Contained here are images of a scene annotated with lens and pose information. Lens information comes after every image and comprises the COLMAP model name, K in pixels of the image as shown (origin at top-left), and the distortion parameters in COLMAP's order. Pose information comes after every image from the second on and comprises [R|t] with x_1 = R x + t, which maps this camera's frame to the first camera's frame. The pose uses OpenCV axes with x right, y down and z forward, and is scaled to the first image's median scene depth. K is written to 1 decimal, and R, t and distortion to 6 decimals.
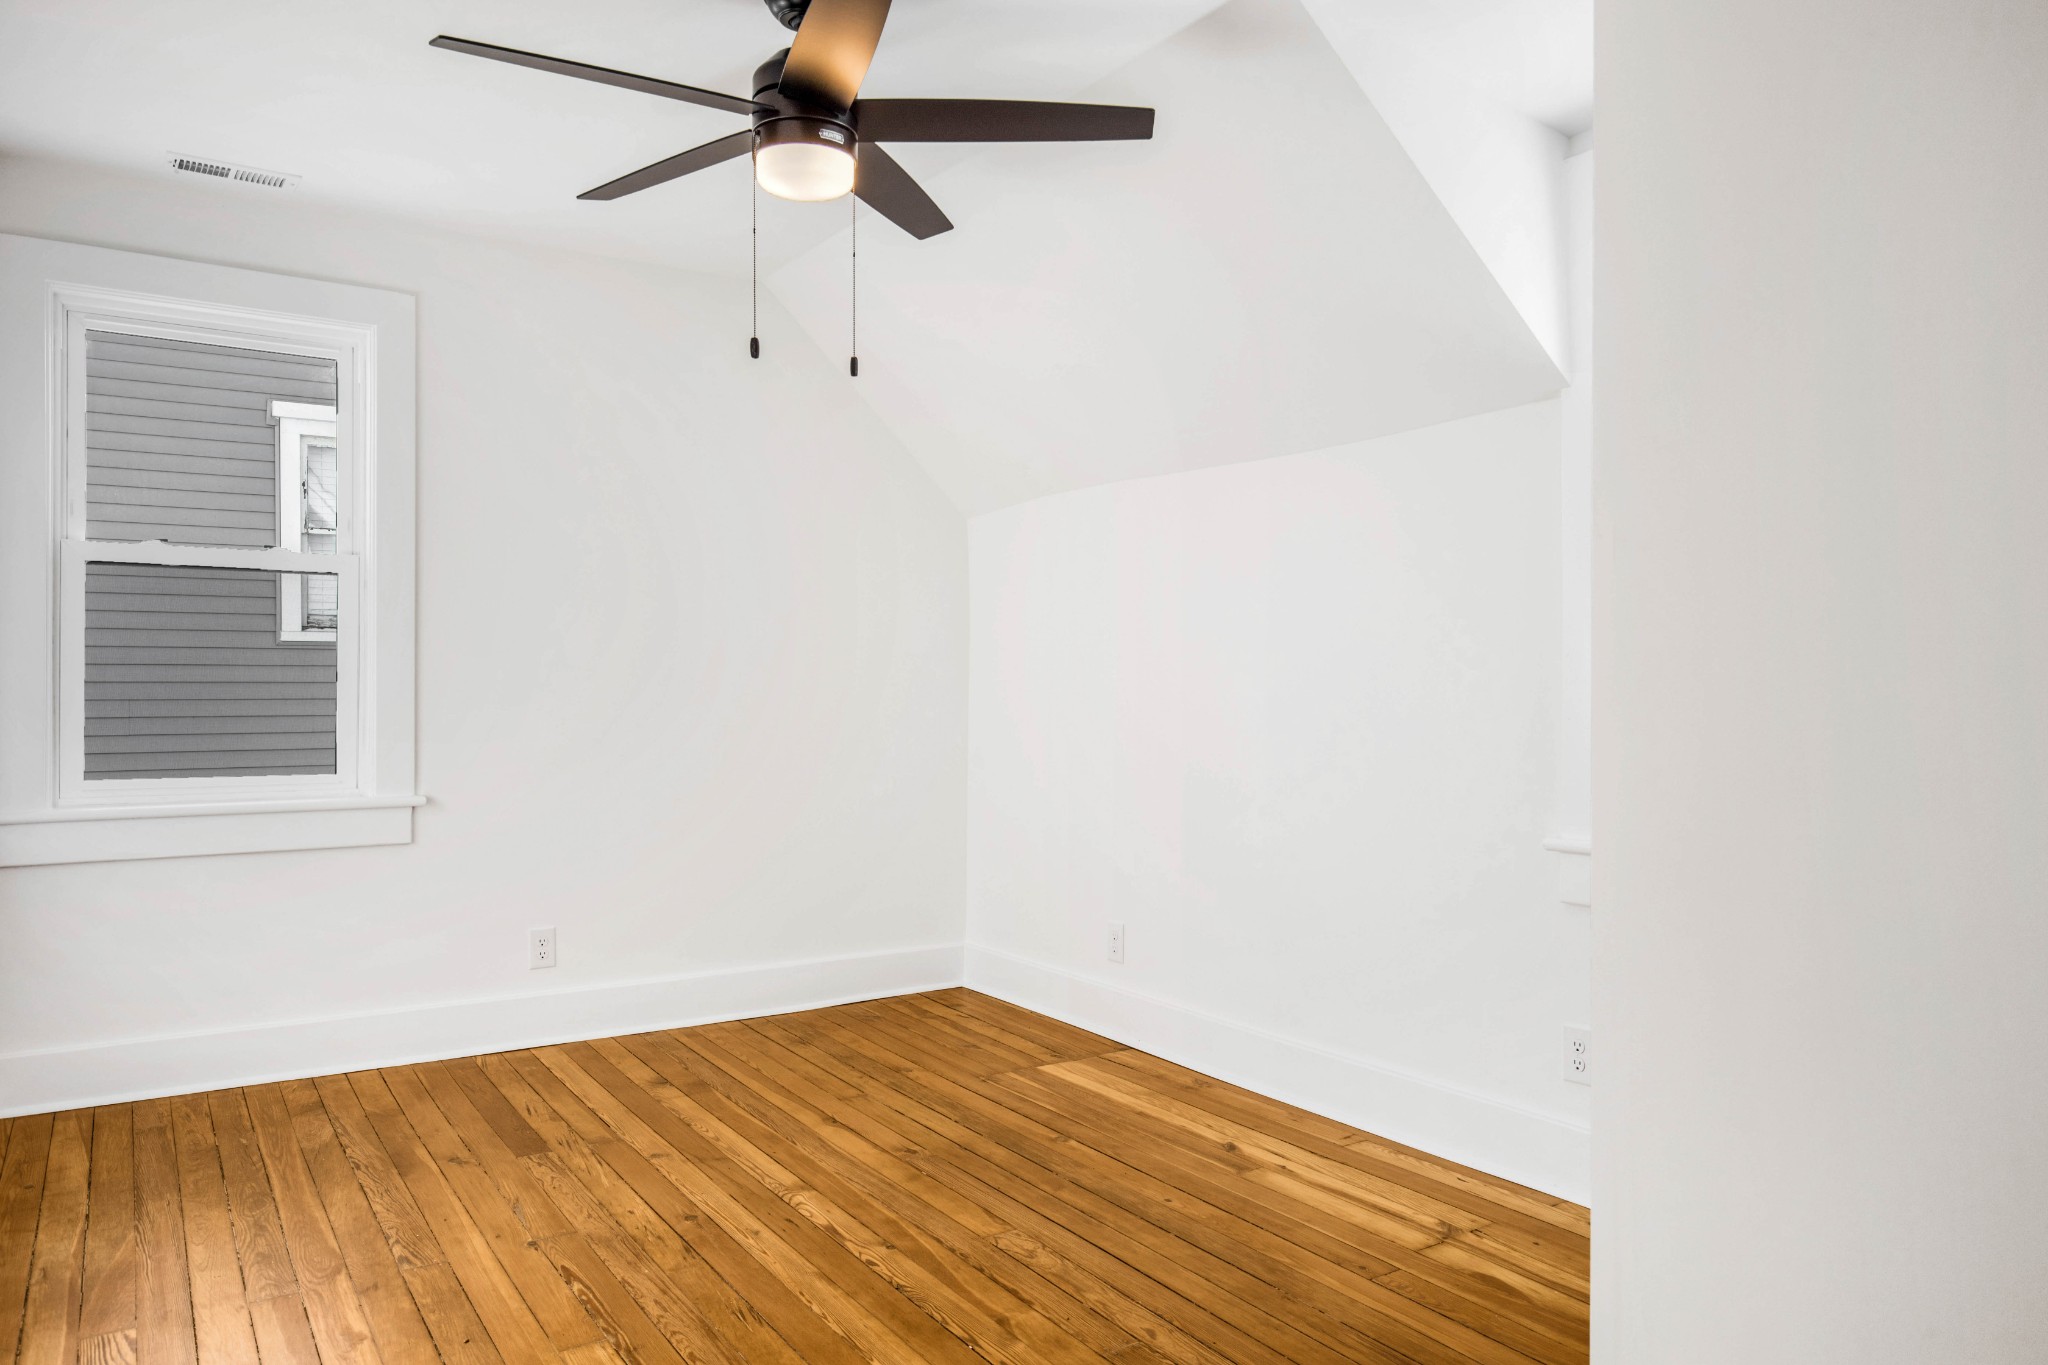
lens RADIAL K [[1409.8, 0, 1024.0], [0, 1409.8, 682.5], [0, 0, 1]] dist [-0.000585, -0.000283]
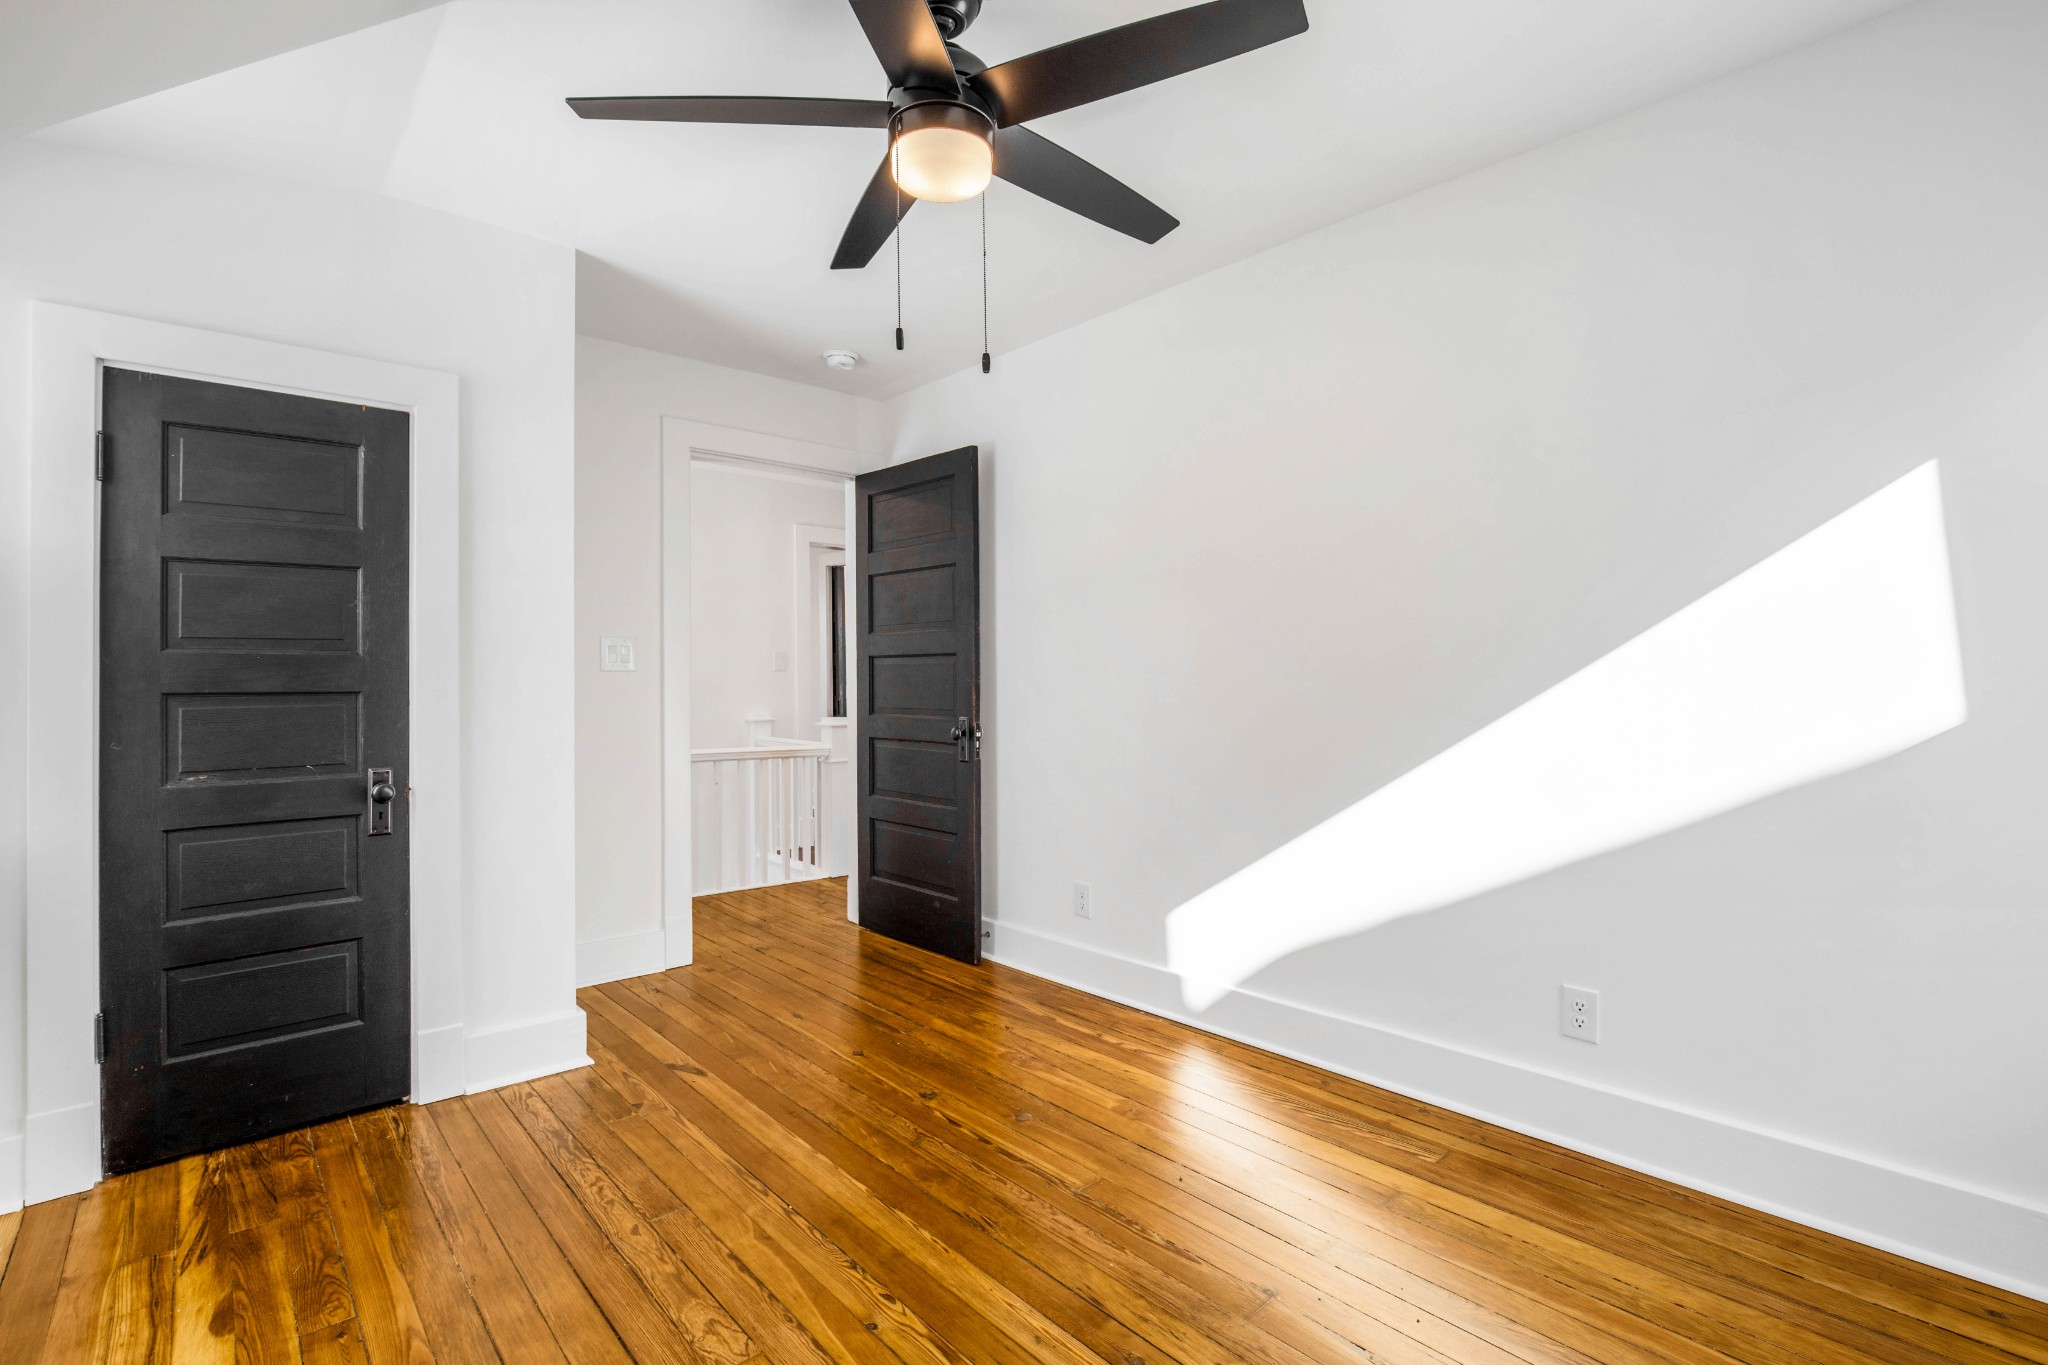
lens RADIAL K [[947.4, 0, 1022.4], [0, 947.4, 678.4], [0, 0, 1]] dist [-0.001213, -0.000137]
pose [[-0.987554, 0.011574, -0.156852, -0.105538], [0.011602, 0.999932, 0.000739, -0.004465], [0.156850, -0.001090, -0.987622, 1.703539]]
